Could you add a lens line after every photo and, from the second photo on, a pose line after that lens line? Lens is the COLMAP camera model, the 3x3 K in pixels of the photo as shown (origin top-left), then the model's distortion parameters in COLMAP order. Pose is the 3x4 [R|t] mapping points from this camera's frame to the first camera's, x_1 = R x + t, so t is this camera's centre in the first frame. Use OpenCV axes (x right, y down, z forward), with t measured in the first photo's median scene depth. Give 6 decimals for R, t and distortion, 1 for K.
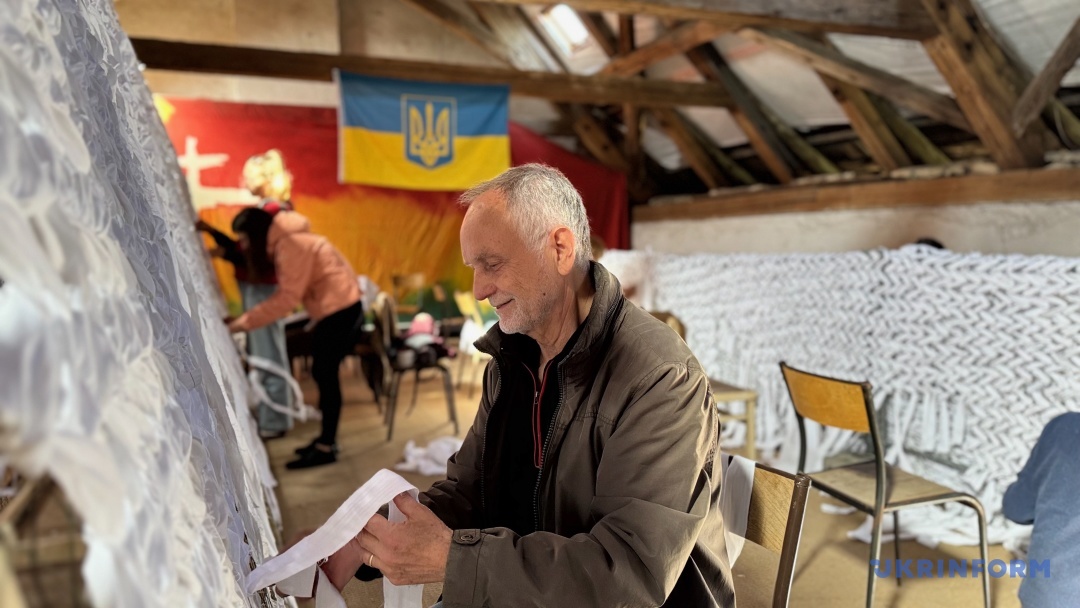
lens RADIAL K [[773.7, 0, 544.0], [0, 773.7, 309.6], [0, 0, 1]] dist [0.054525, -0.072647]
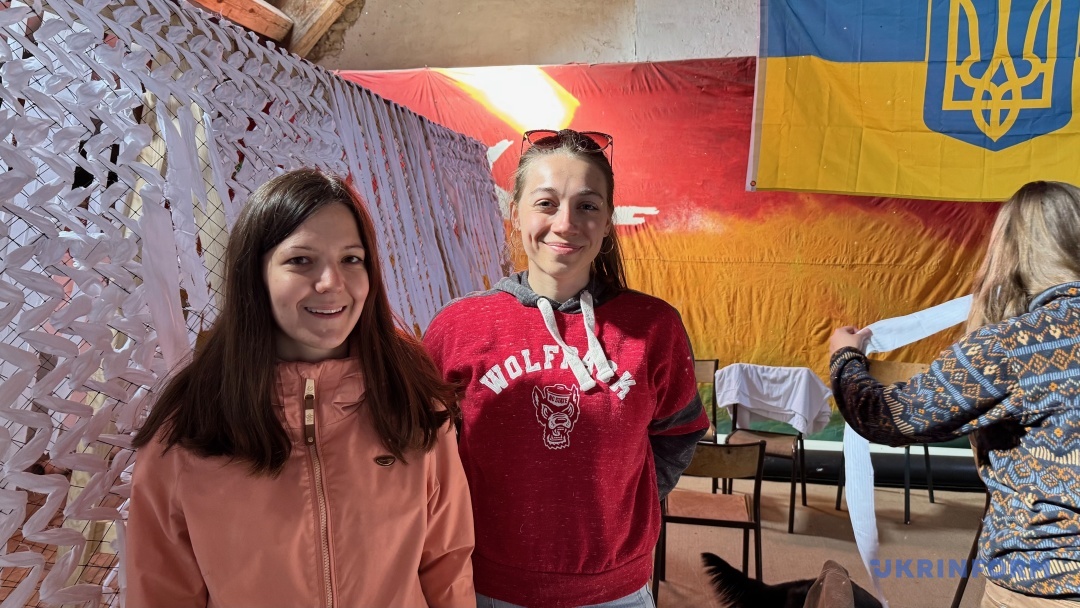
lens RADIAL K [[773.7, 0, 522.4], [0, 773.7, 306.9], [0, 0, 1]] dist [0.054525, -0.072647]
pose [[0.819324, 0.068418, -0.569234, -0.141696], [-0.069661, 0.997378, 0.019613, -0.121199], [0.569083, 0.023584, 0.821942, 0.703505]]
